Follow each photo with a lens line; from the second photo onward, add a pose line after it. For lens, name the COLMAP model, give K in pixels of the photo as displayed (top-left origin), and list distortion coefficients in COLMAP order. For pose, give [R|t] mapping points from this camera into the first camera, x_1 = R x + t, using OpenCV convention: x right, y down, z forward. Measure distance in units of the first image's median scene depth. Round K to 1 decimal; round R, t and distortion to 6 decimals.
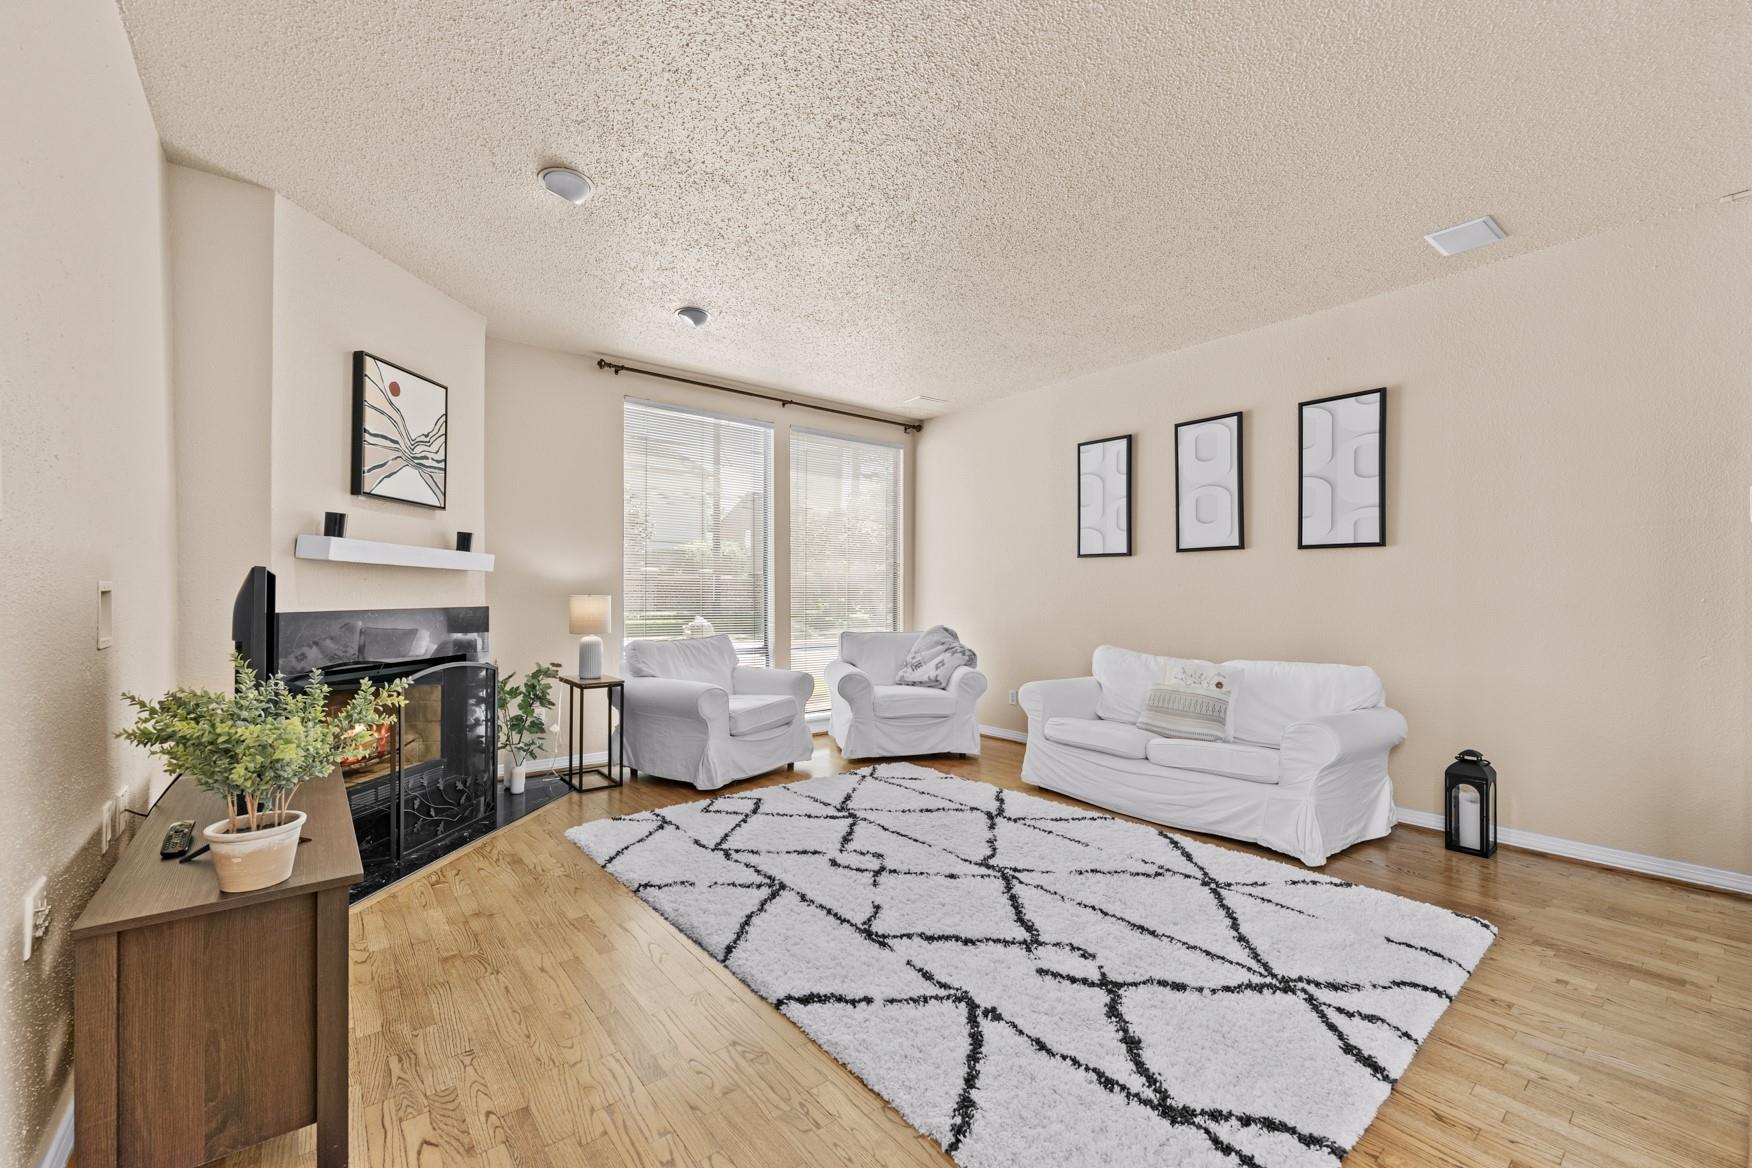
lens RADIAL K [[715.1, 0, 876.0], [0, 715.1, 584.0], [0, 0, 1]] dist [-0.000687, 0.000077]
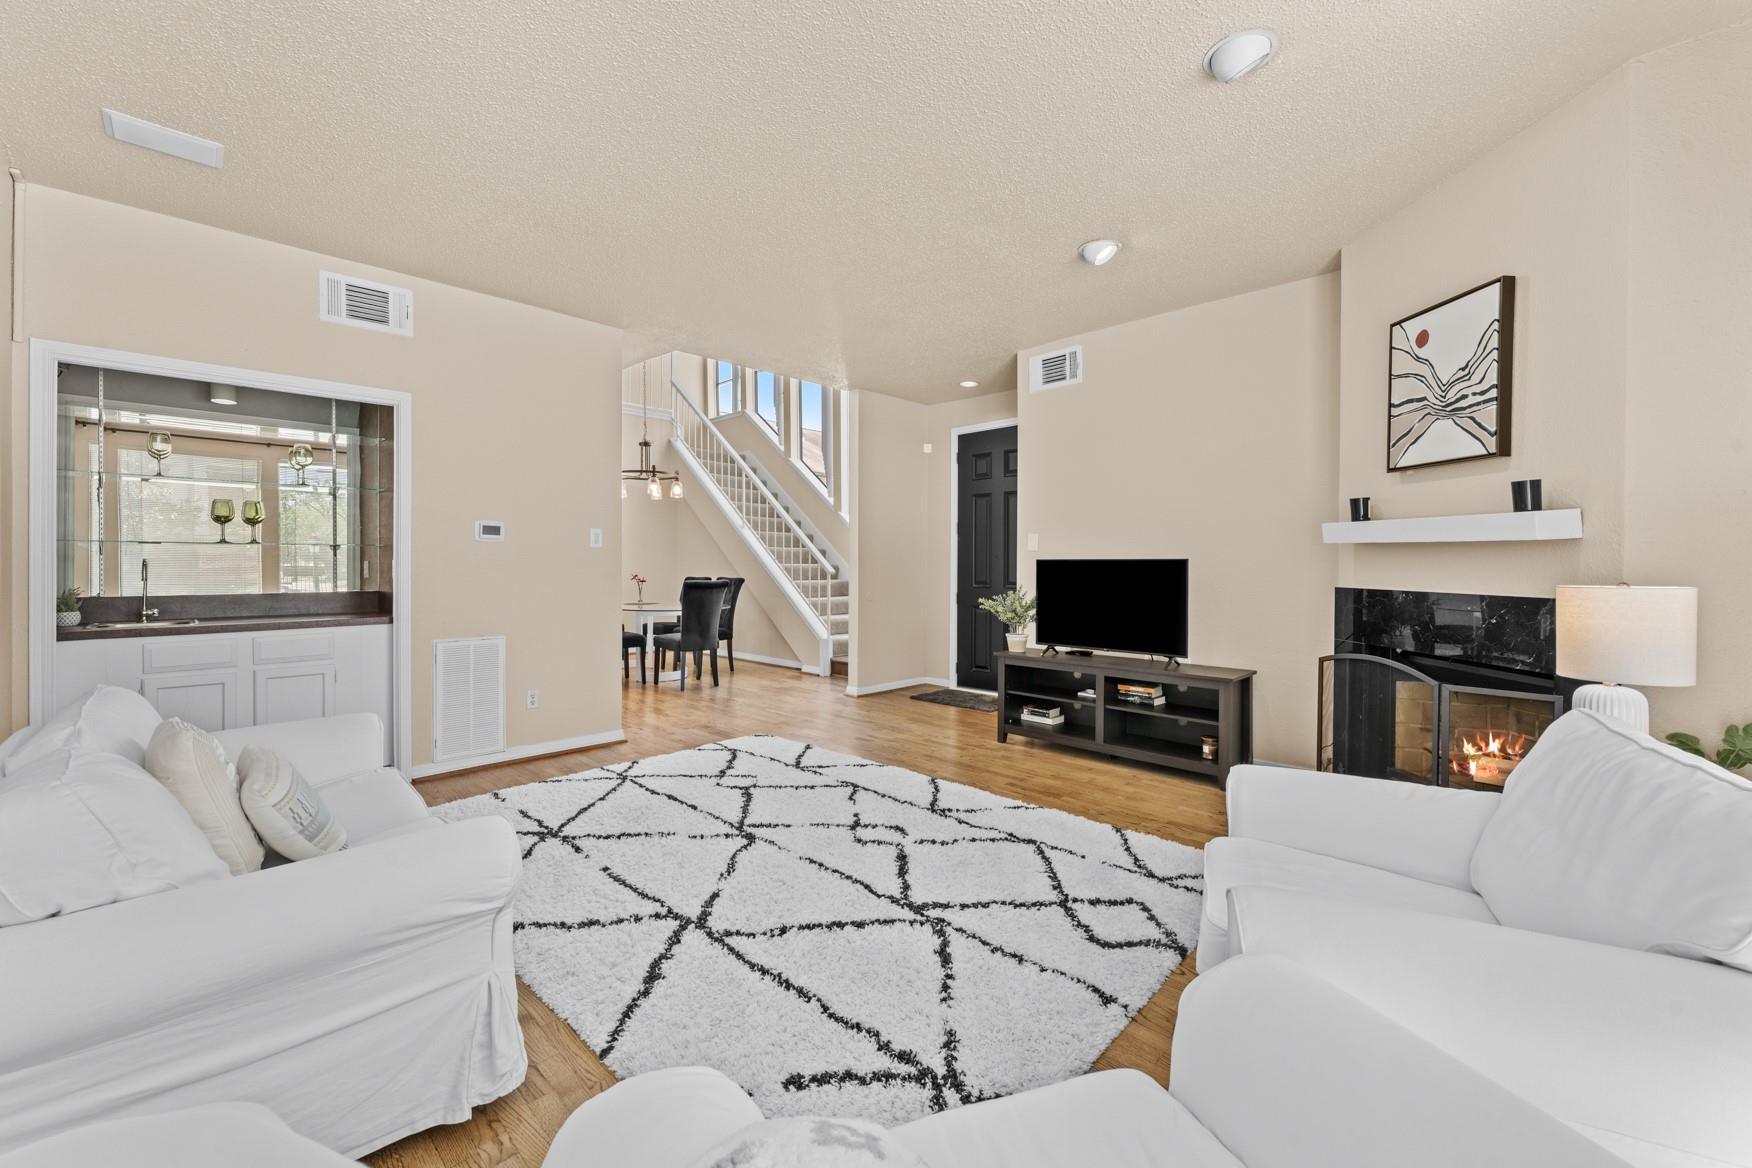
lens RADIAL K [[704.4, 0, 869.6], [0, 704.4, 574.1], [0, 0, 1]] dist [-0.002991, -0.000230]
pose [[-0.993981, -0.003949, -0.109483, 0.085388], [-0.004245, 0.999988, 0.002471, 0.013877], [0.109472, 0.002921, -0.993986, 1.723277]]
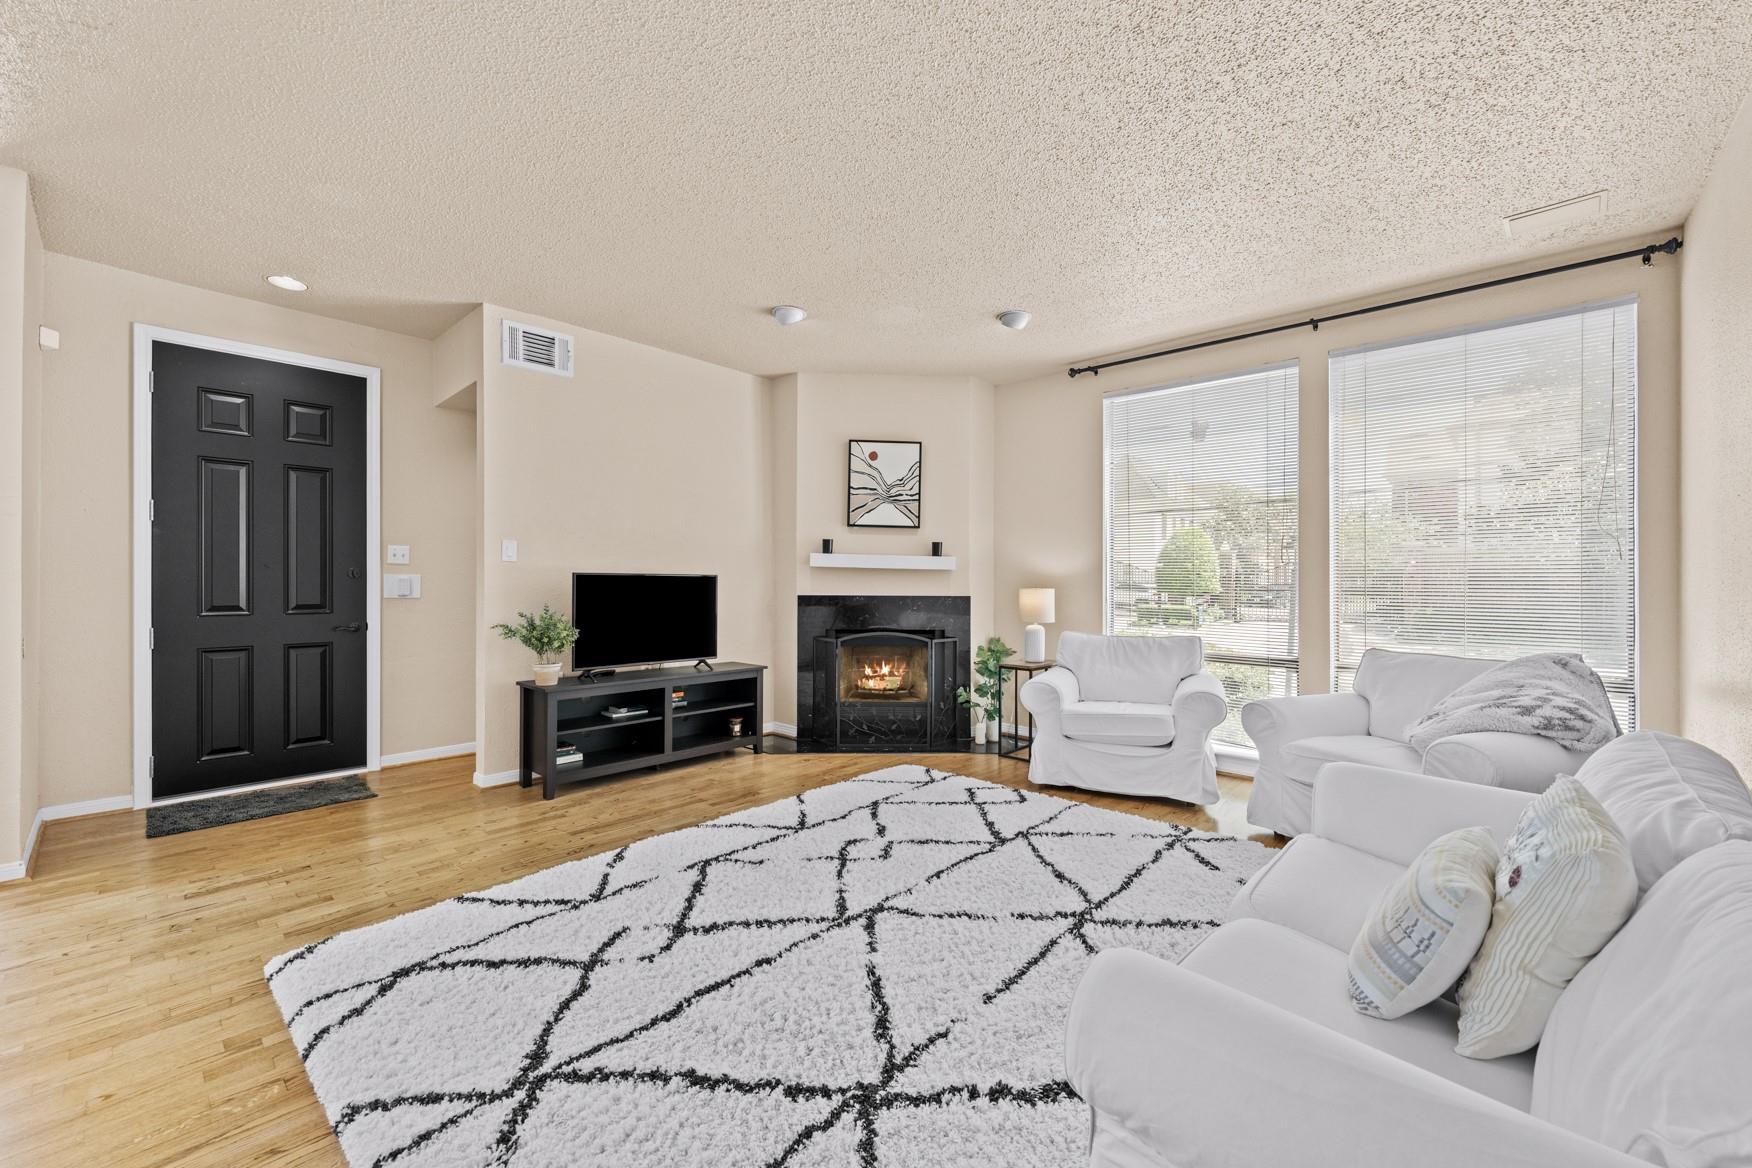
lens RADIAL K [[697.7, 0, 879.9], [0, 697.7, 587.1], [0, 0, 1]] dist [-0.000530, -0.000230]
pose [[0.151492, 0.002188, -0.988456, 0.825077], [0.006435, 0.999974, 0.003200, 0.011216], [0.988437, -0.006846, 0.151474, 0.755810]]
